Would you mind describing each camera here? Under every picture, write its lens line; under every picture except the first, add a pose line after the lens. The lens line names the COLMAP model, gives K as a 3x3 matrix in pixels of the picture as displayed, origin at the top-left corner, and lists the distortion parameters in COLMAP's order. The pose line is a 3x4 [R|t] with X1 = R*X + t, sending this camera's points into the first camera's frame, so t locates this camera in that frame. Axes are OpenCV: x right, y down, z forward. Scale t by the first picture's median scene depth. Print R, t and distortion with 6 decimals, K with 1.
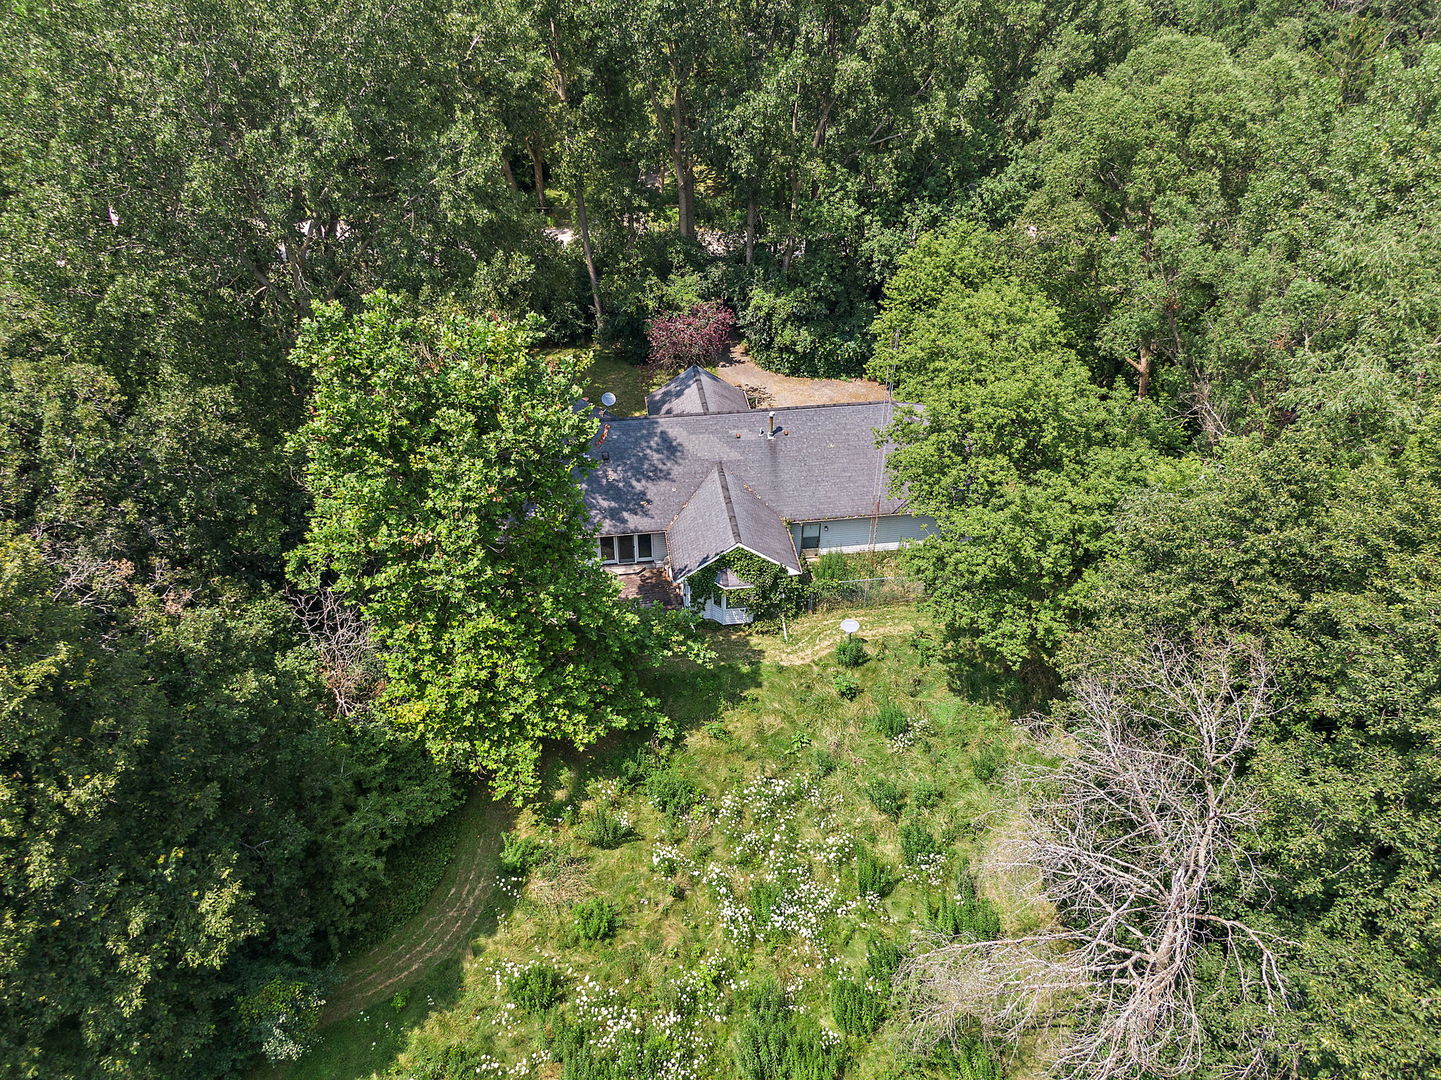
lens RADIAL K [[1027.6, 0, 726.8], [0, 1027.6, 535.6], [0, 0, 1]] dist [0.015259, -0.026277]
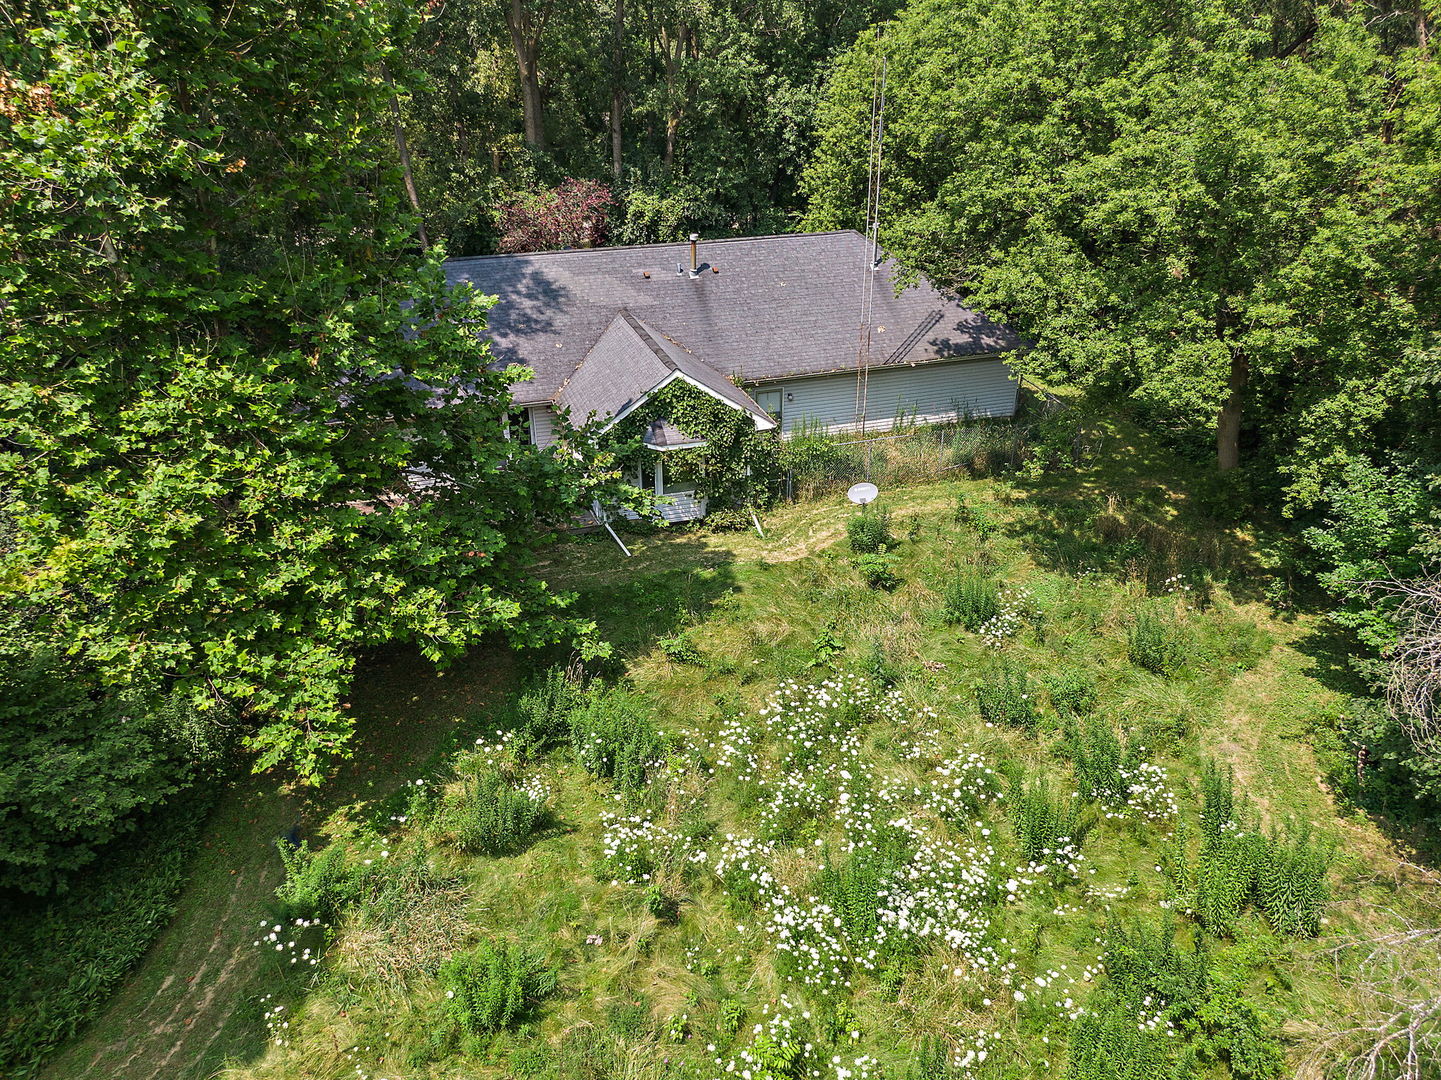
lens RADIAL K [[1027.6, 0, 725.0], [0, 1027.6, 544.7], [0, 0, 1]] dist [0.015259, -0.026277]
pose [[0.985475, -0.088462, 0.144958, -0.065459], [0.108497, 0.984652, -0.136707, 0.220331], [-0.130640, 0.150449, 0.979948, 0.445605]]
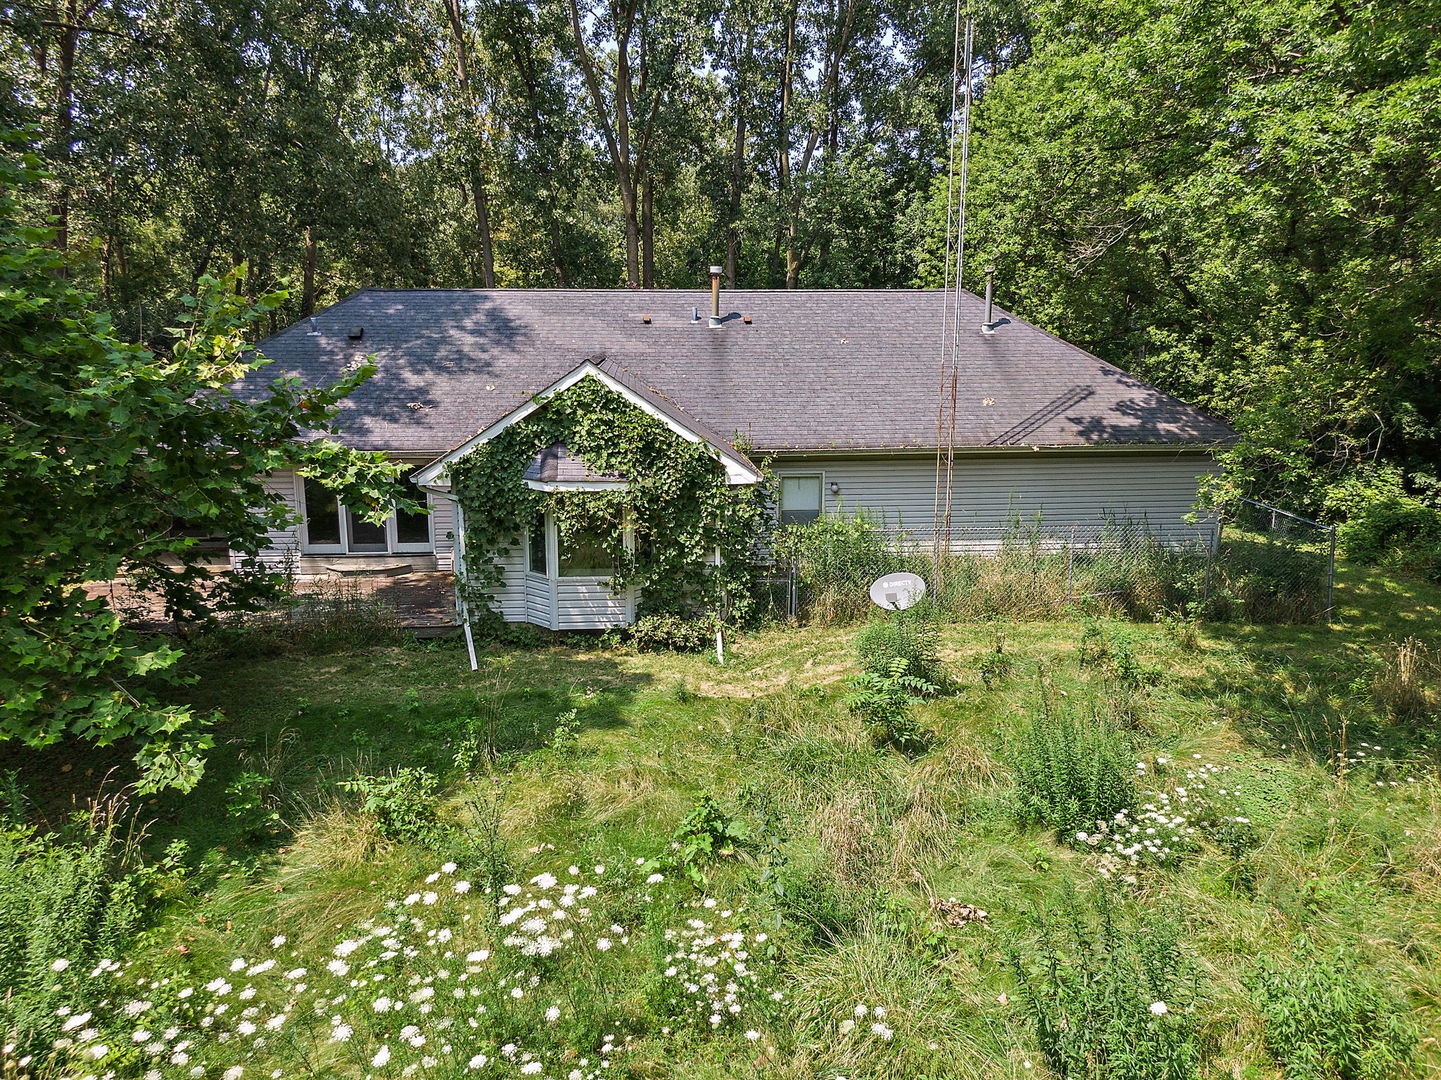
lens RADIAL K [[1027.6, 0, 715.4], [0, 1027.6, 541.6], [0, 0, 1]] dist [0.015259, -0.026277]
pose [[0.998323, 0.003733, -0.057776, 0.088523], [-0.027219, 0.911017, -0.411469, 0.243021], [0.051099, 0.412352, 0.909591, 0.760185]]
